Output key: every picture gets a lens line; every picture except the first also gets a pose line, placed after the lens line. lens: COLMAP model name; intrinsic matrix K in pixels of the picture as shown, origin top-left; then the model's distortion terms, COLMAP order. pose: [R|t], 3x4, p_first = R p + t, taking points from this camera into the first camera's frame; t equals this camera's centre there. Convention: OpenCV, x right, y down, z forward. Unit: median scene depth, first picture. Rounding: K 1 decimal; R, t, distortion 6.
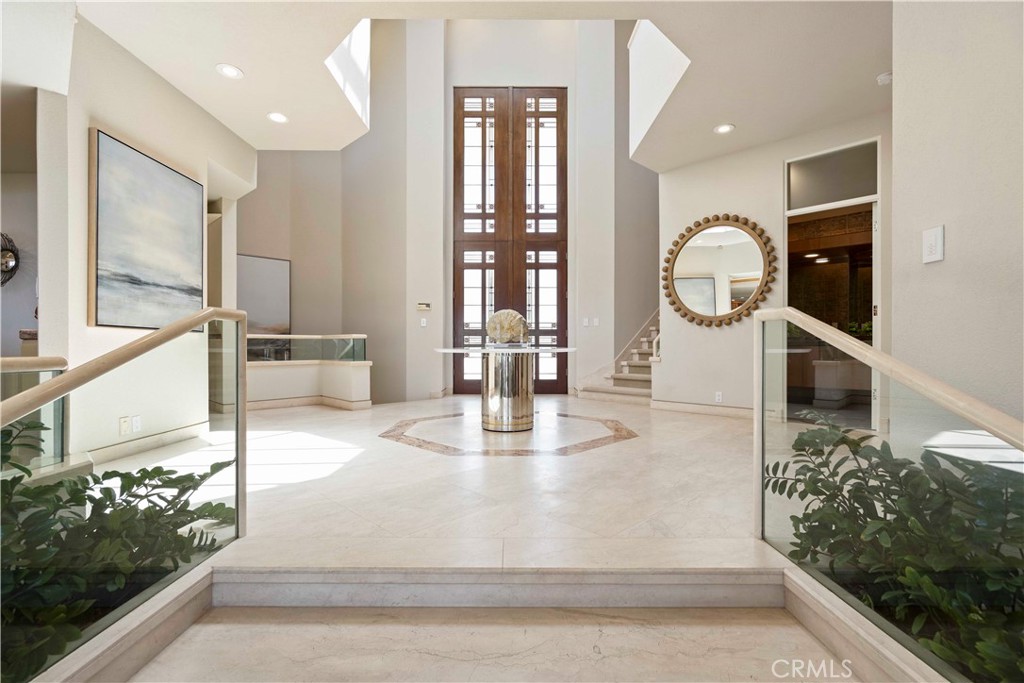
lens RADIAL K [[457.3, 0, 511.2], [0, 457.3, 343.0], [0, 0, 1]] dist [0.001730, 0.000157]
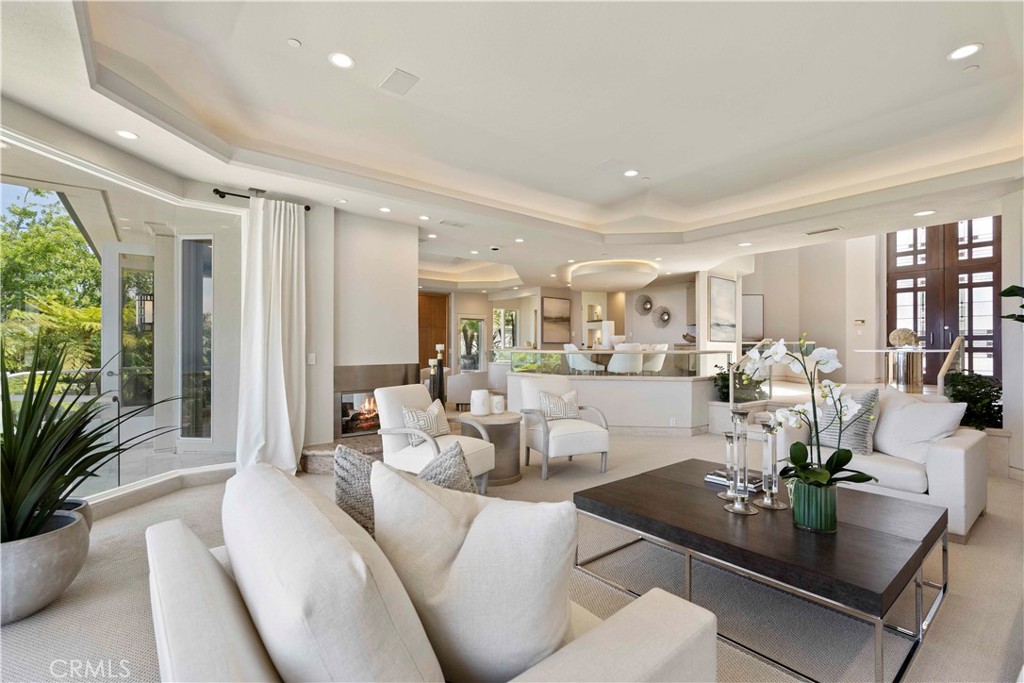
lens RADIAL K [[457.3, 0, 513.7], [0, 457.3, 343.5], [0, 0, 1]] dist [0.001730, 0.000157]
pose [[0.614265, -0.006193, -0.789076, 0.279200], [0.002811, 0.999980, -0.005660, -0.003554], [0.789095, 0.001259, 0.614270, -0.774236]]
